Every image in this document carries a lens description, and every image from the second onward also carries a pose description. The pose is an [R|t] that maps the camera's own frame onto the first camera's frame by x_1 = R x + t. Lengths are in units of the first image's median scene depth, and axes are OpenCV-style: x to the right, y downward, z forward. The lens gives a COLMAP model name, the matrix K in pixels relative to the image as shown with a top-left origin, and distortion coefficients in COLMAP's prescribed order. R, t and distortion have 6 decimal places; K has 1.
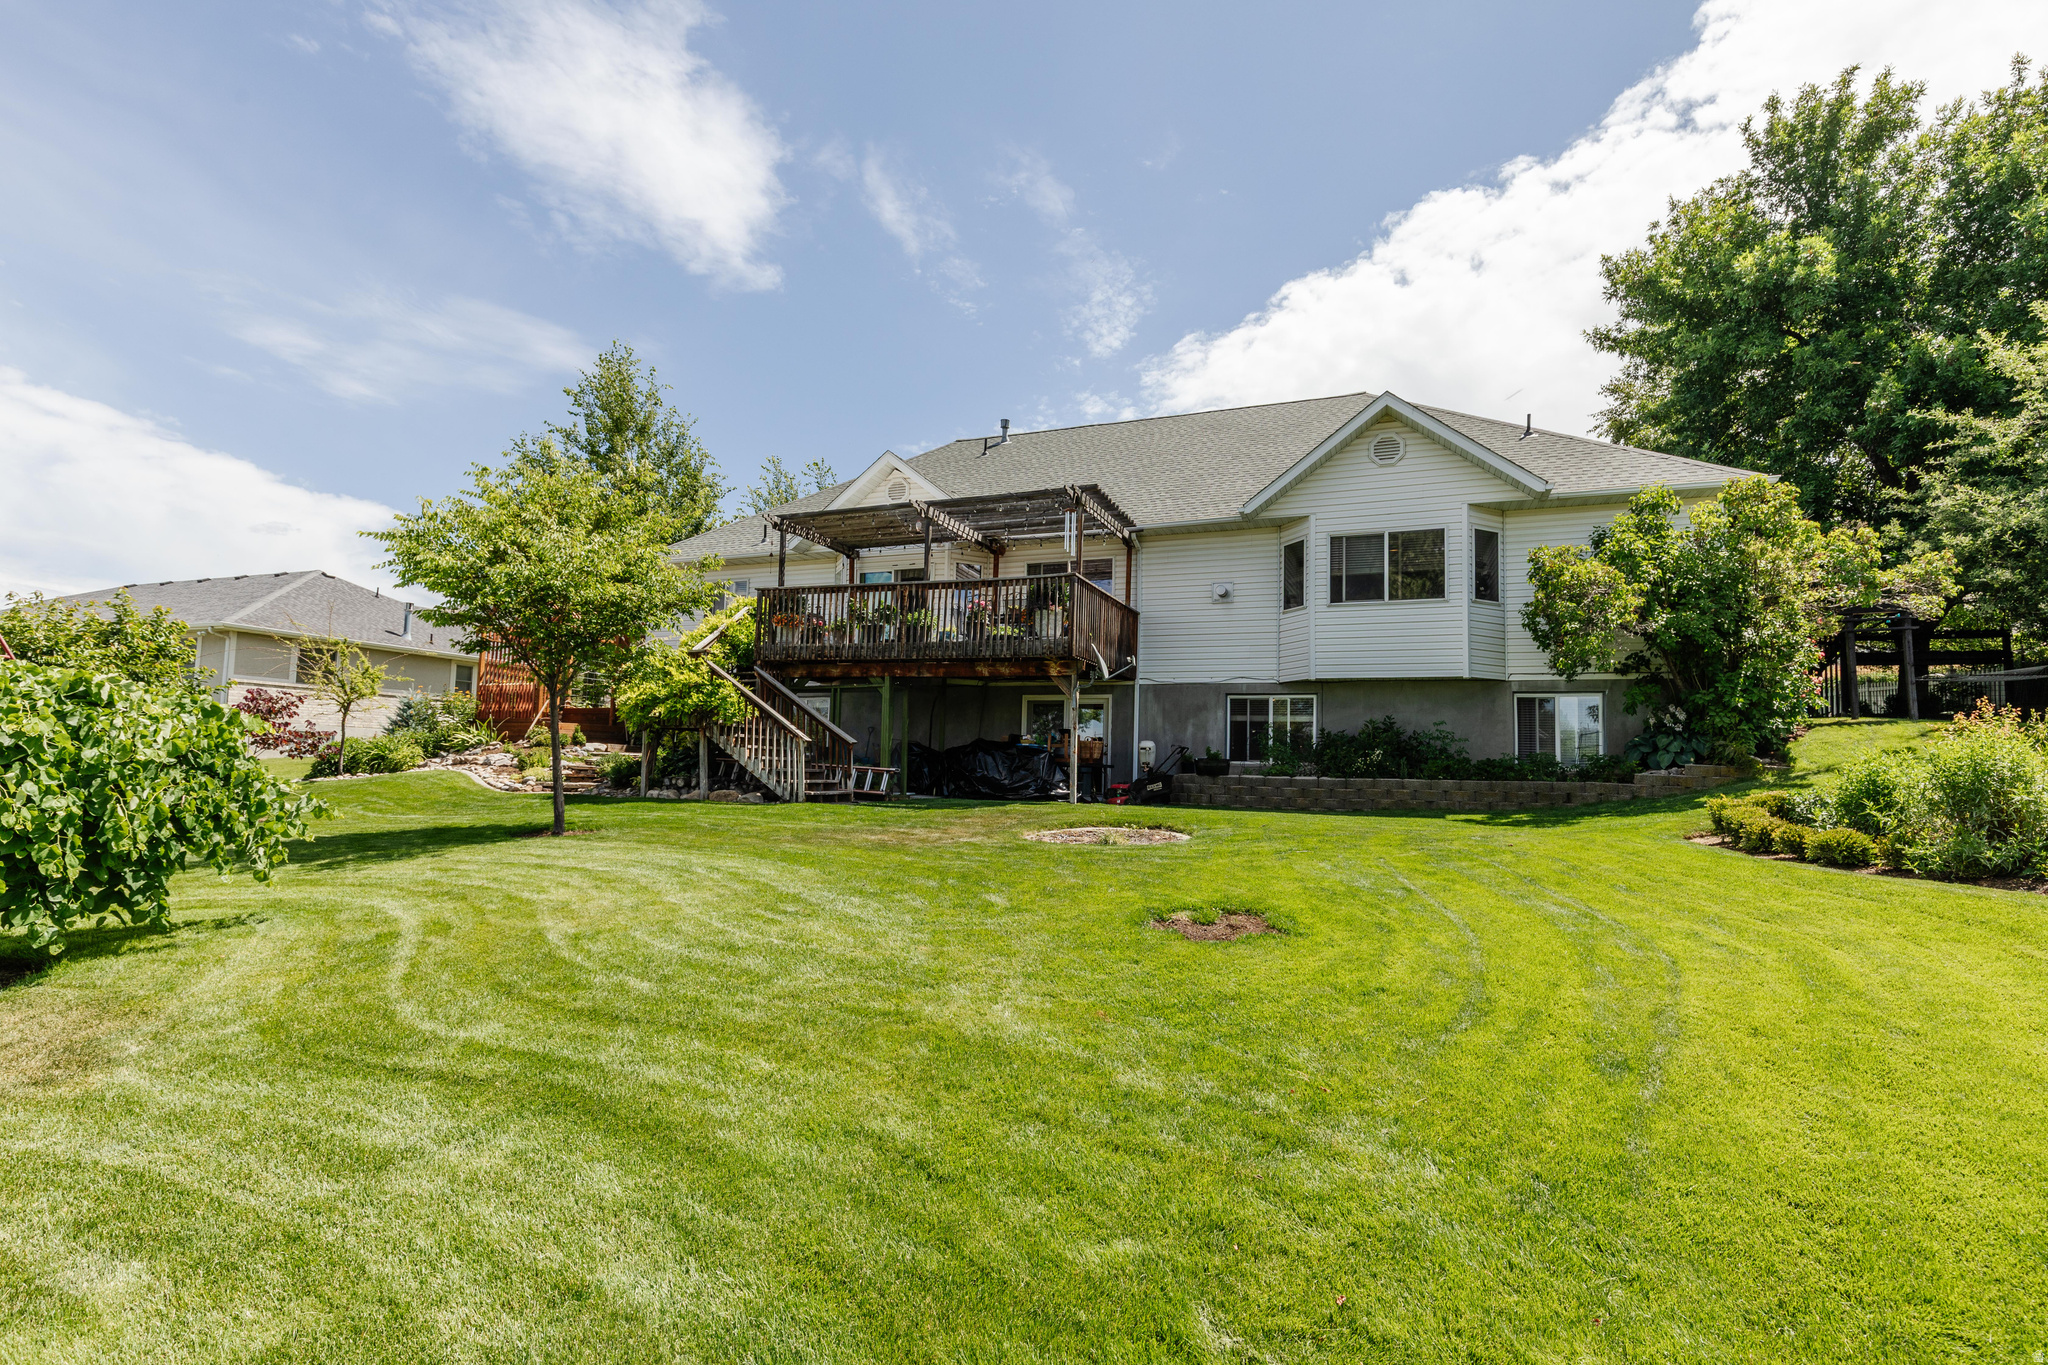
lens RADIAL K [[932.9, 0, 1030.6], [0, 932.9, 701.0], [0, 0, 1]] dist [0.002789, 0.000159]
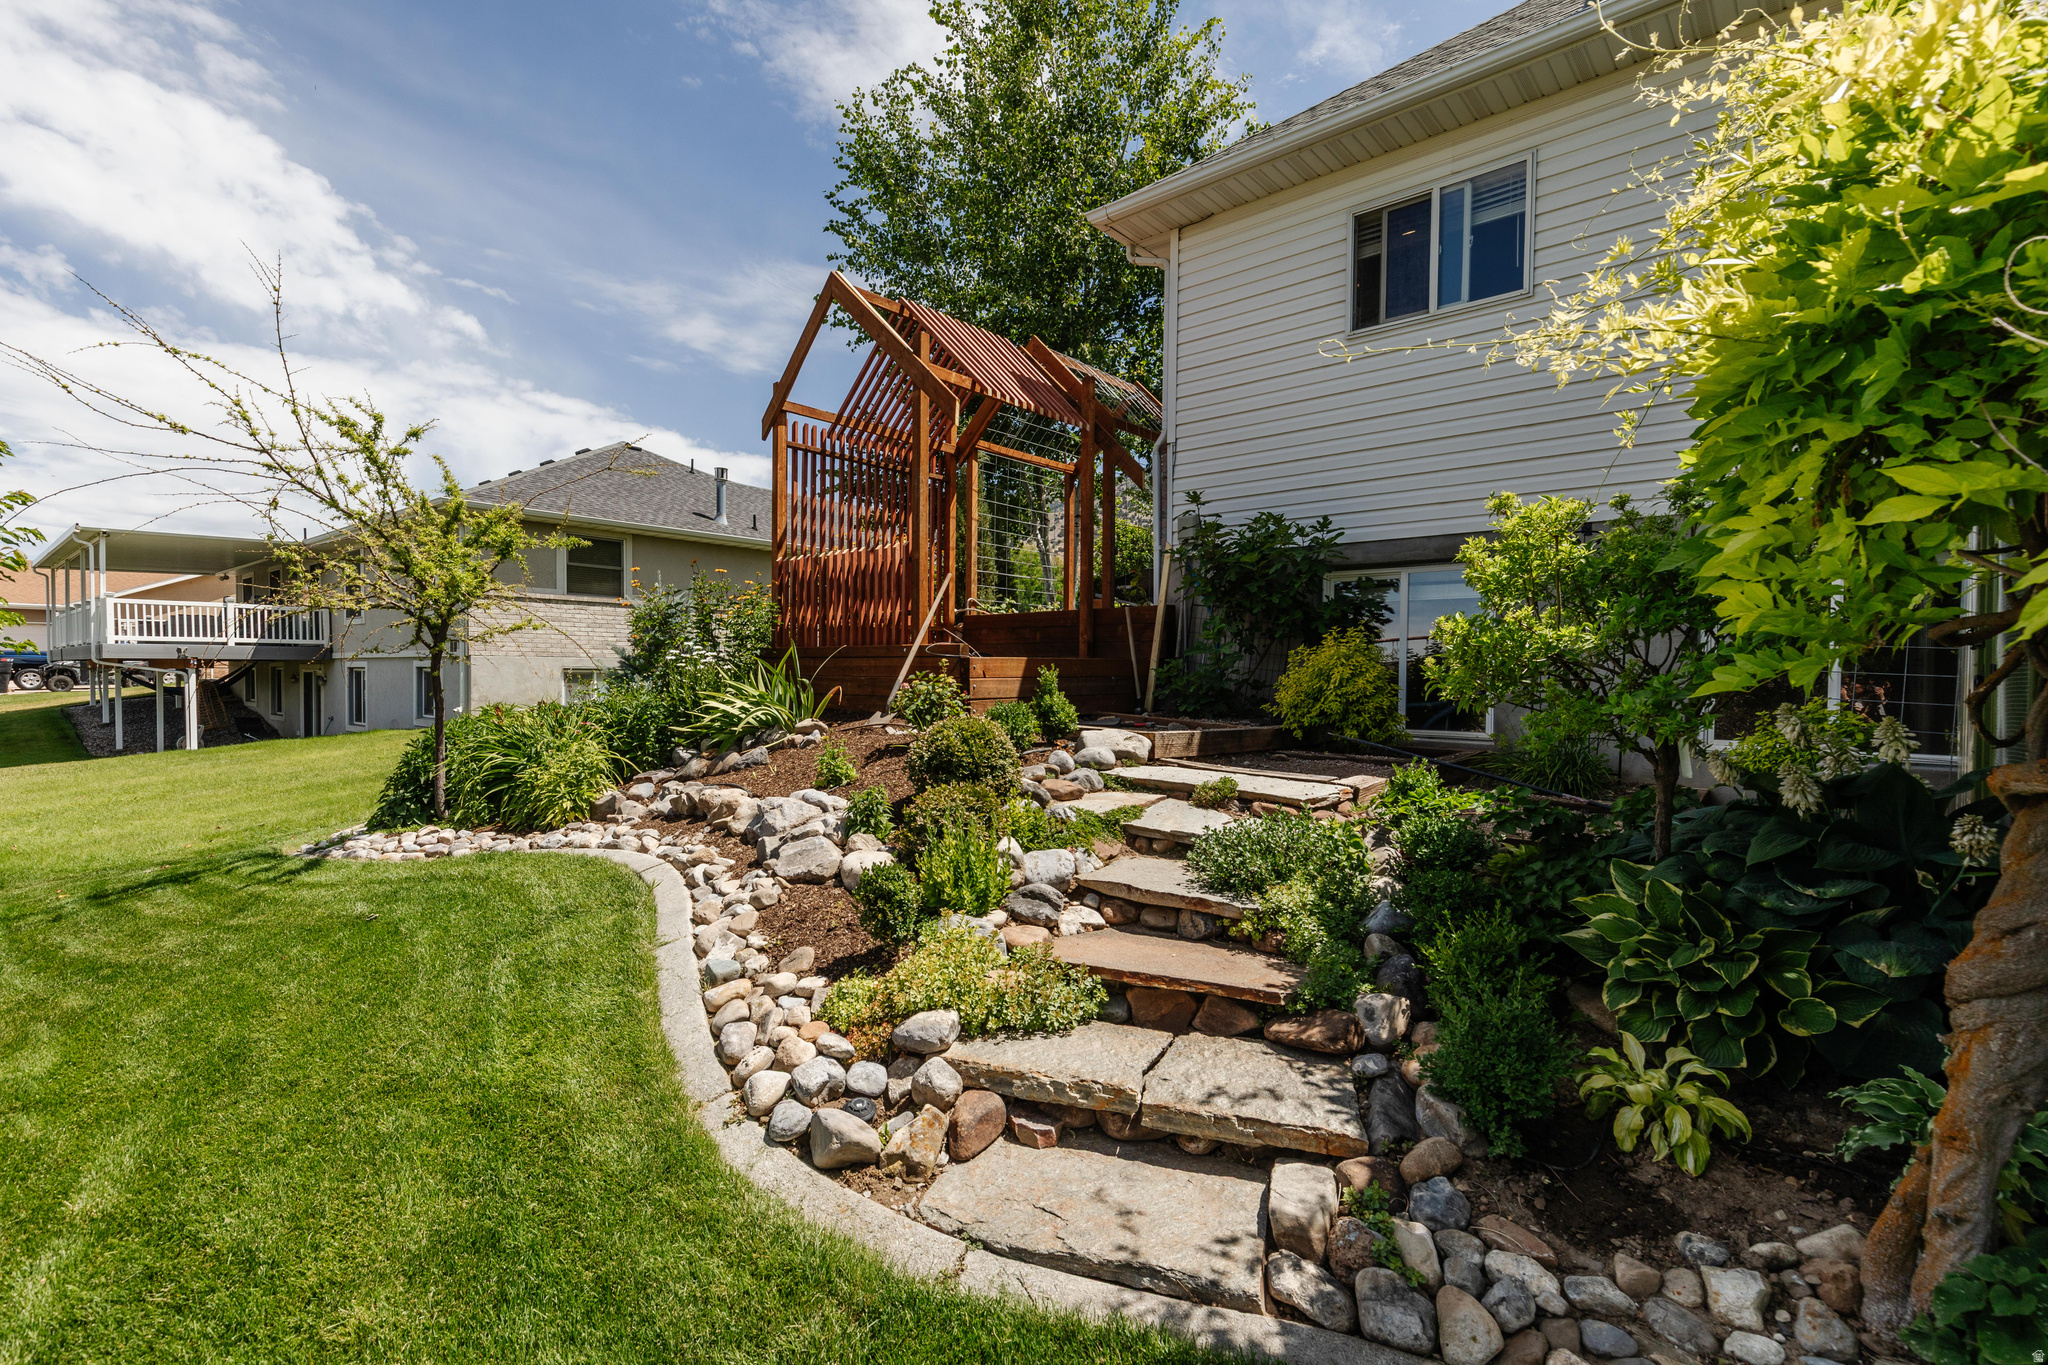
lens RADIAL K [[932.9, 0, 1030.6], [0, 932.9, 701.0], [0, 0, 1]] dist [0.002789, 0.000159]
pose [[0.941075, -0.007322, -0.338118, -0.390106], [0.041740, 0.994636, 0.094636, 0.008997], [0.335612, -0.103173, 0.936333, 0.721932]]
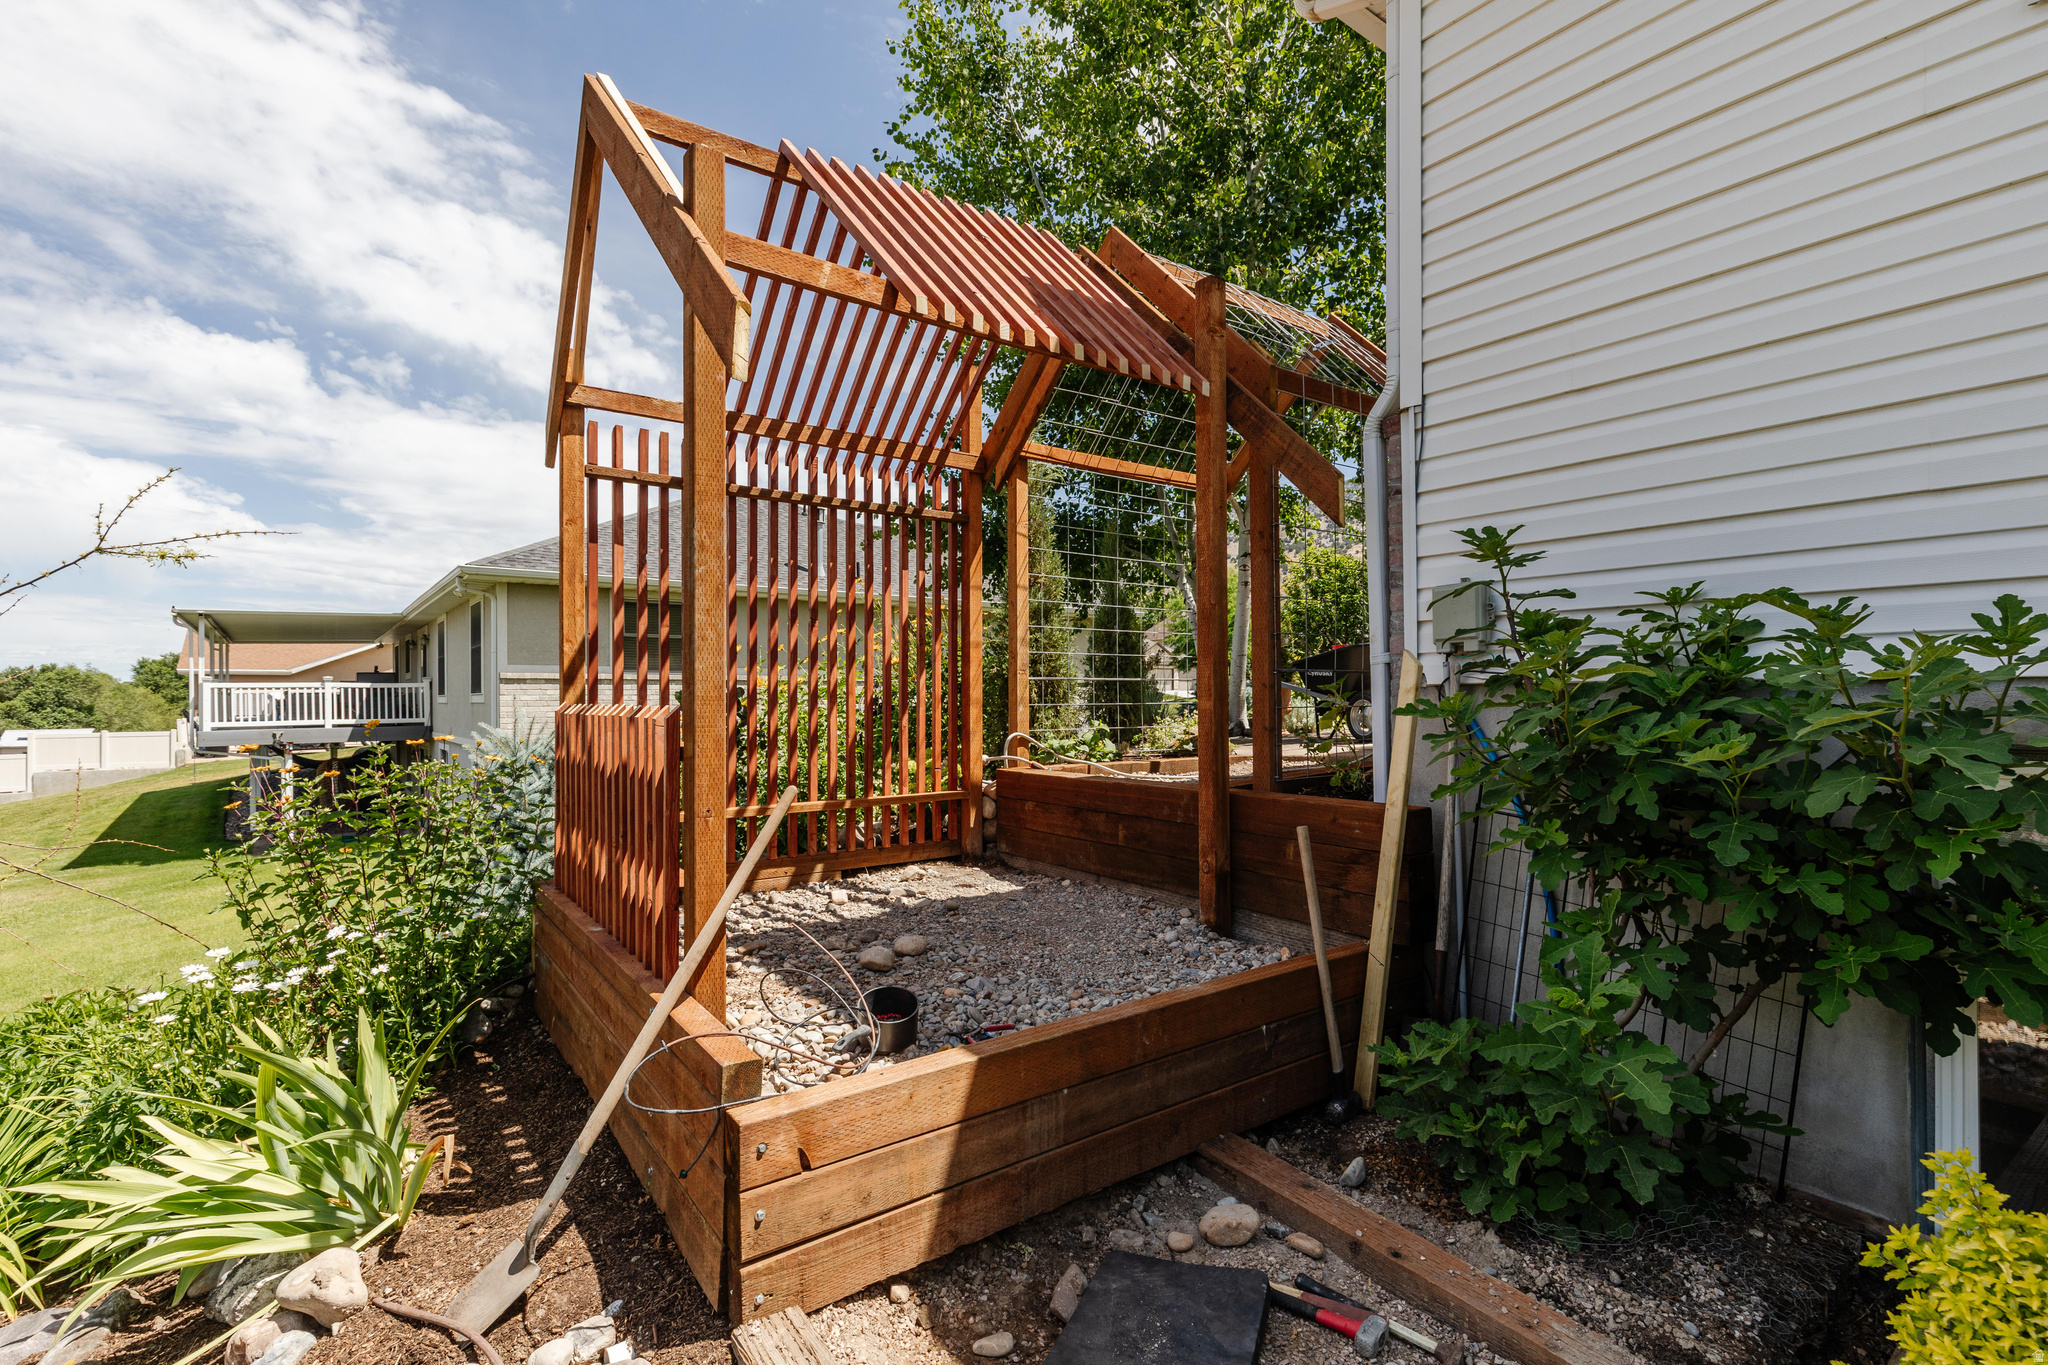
lens RADIAL K [[955.4, 0, 1024.0], [0, 955.4, 682.5], [0, 0, 1]] dist [-0.001857, -0.000316]
pose [[0.842739, -0.037419, -0.537020, -0.423618], [0.066503, 0.997176, 0.034881, -0.013864], [0.534199, -0.065109, 0.842848, 0.883591]]
